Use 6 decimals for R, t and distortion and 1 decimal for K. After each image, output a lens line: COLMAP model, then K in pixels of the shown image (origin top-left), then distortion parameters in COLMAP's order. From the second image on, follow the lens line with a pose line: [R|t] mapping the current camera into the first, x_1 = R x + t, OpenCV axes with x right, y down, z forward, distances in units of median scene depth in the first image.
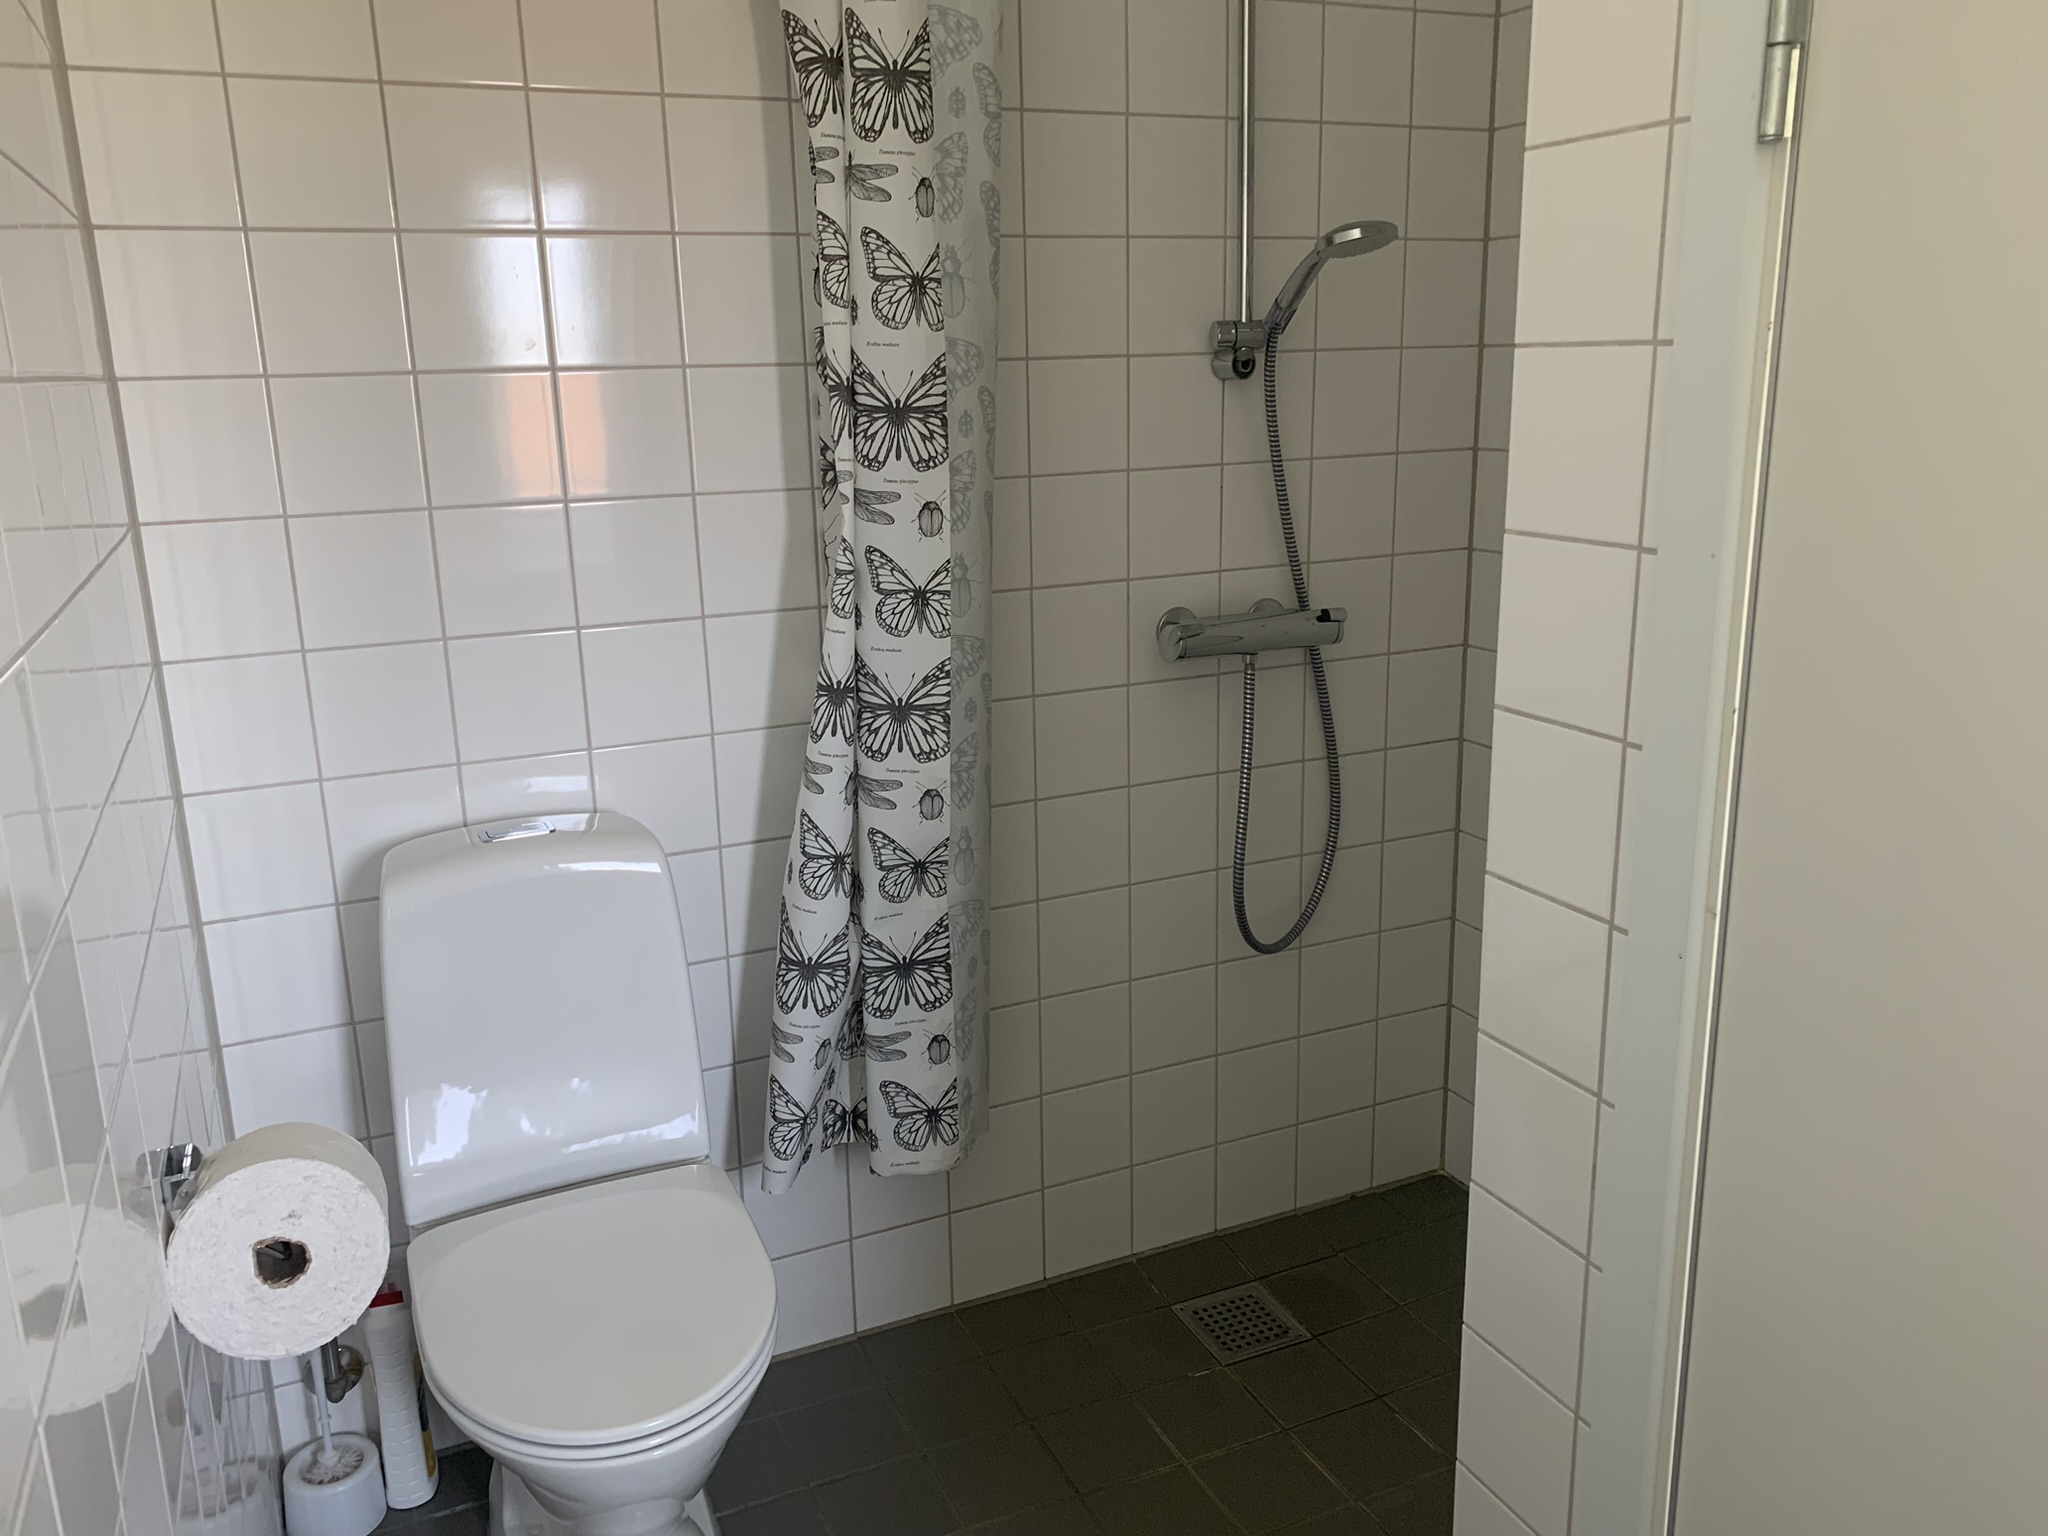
lens RADIAL K [[1564.1, 0, 1016.6], [0, 1564.1, 746.9], [0, 0, 1]] dist [0.186108, -0.341009]
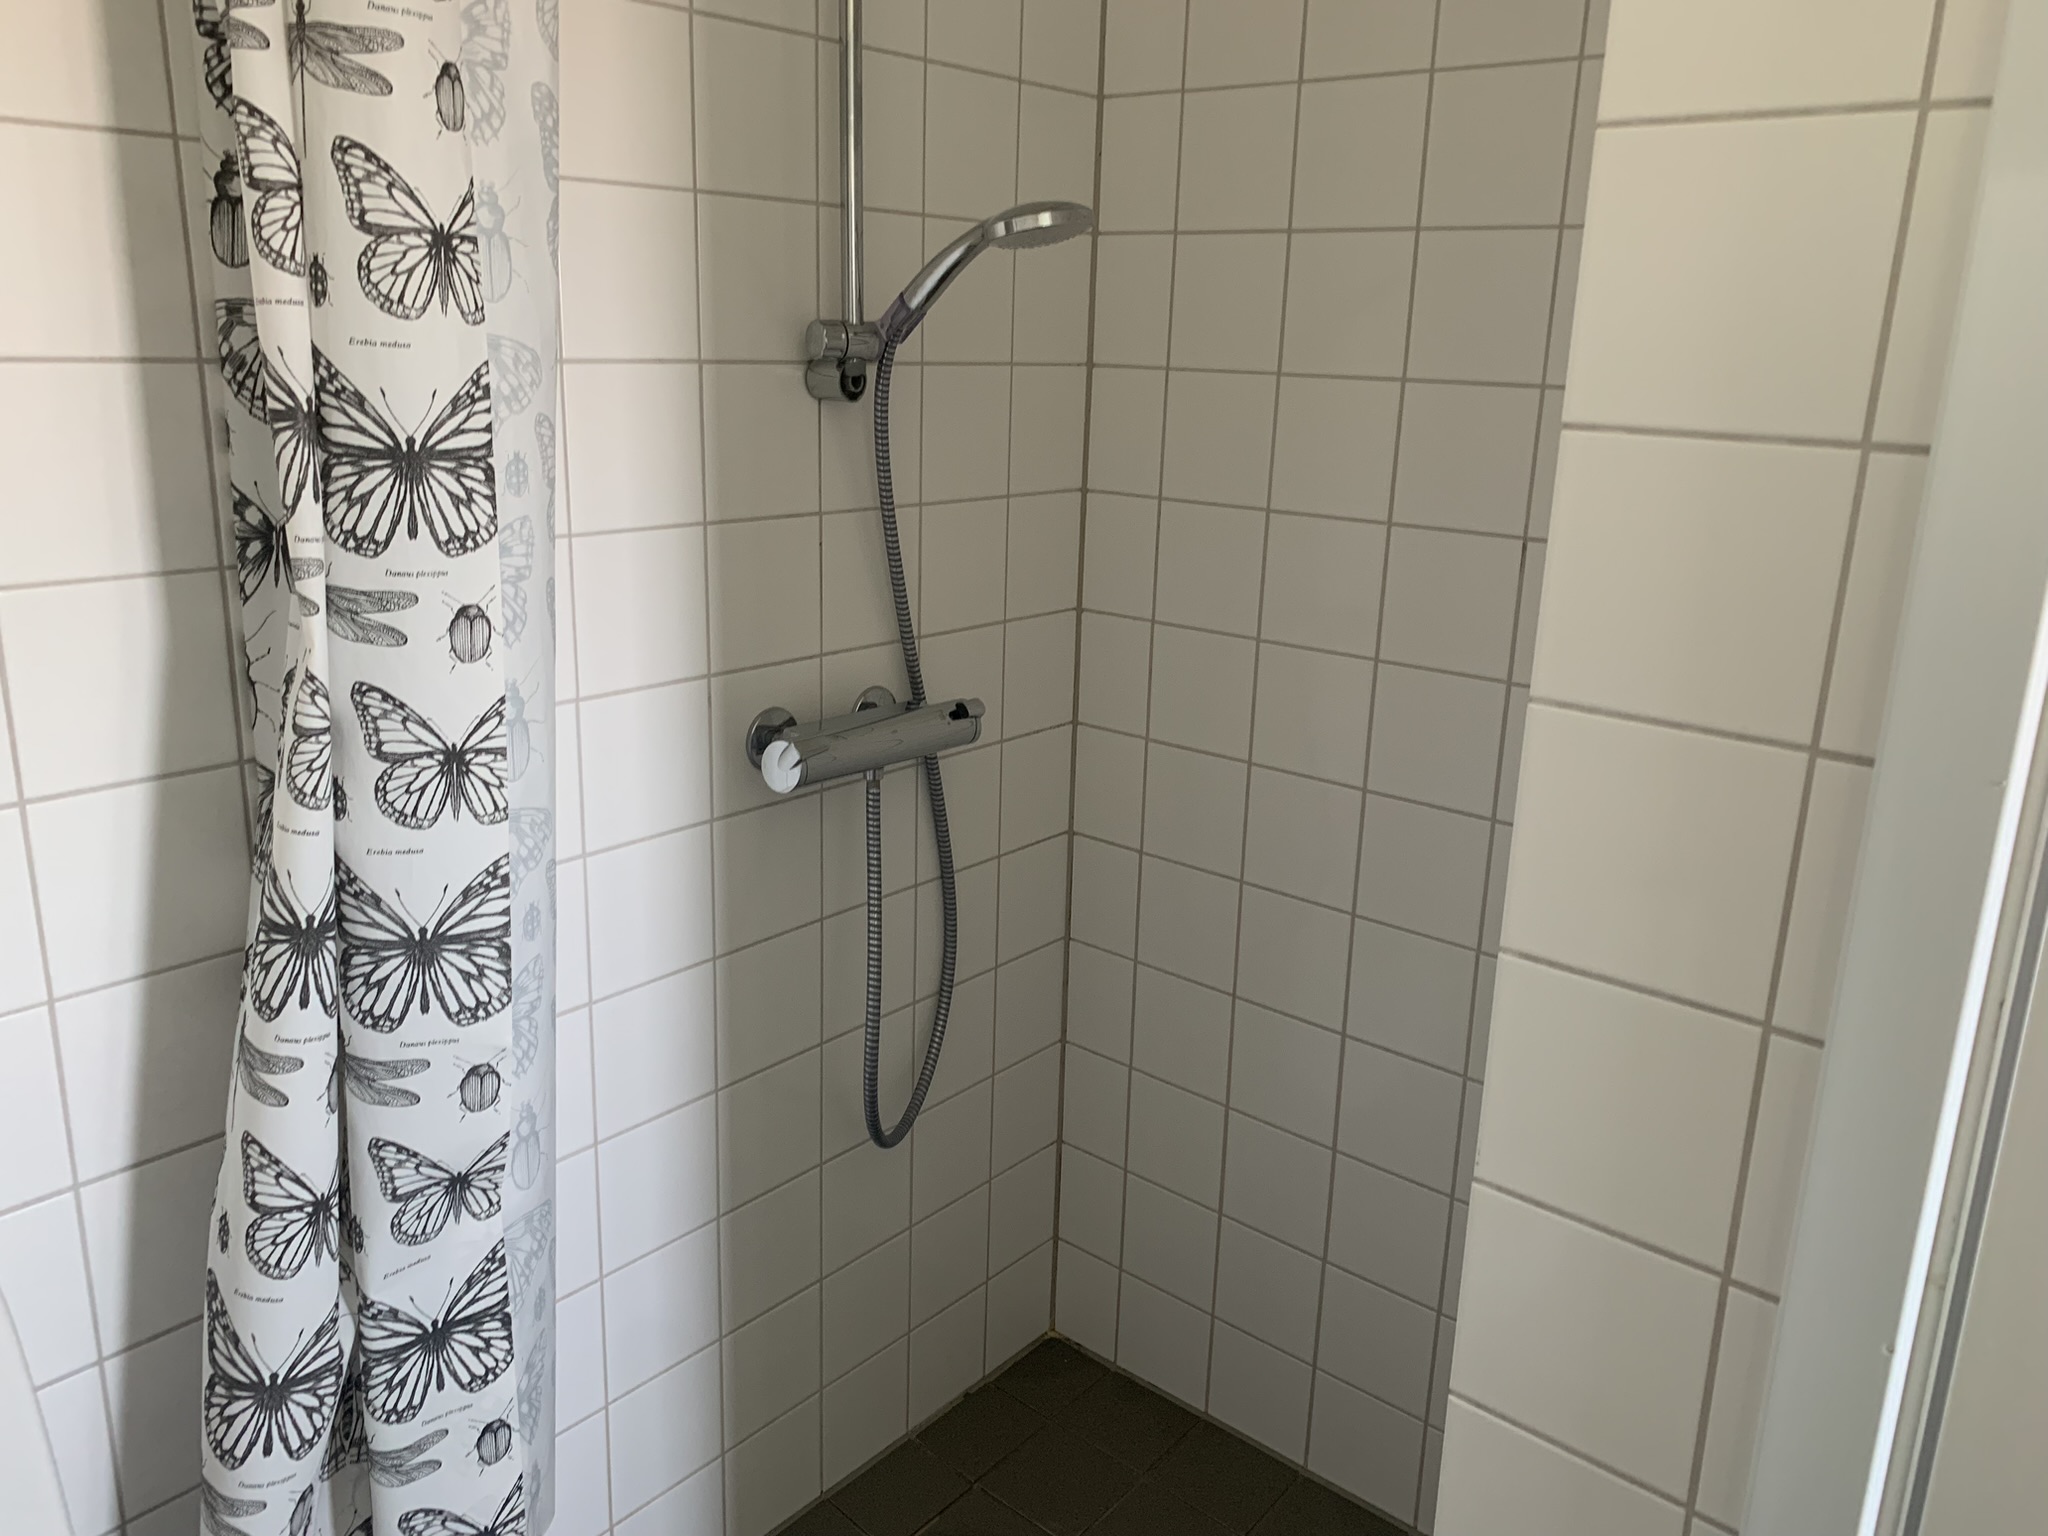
lens RADIAL K [[1555.8, 0, 1024.6], [0, 1555.8, 741.2], [0, 0, 1]] dist [0.020065, 0.000302]
pose [[0.900311, -0.064943, 0.430374, -0.121302], [0.055562, 0.997864, 0.034343, -0.111431], [-0.431685, -0.007007, 0.901997, 0.368867]]
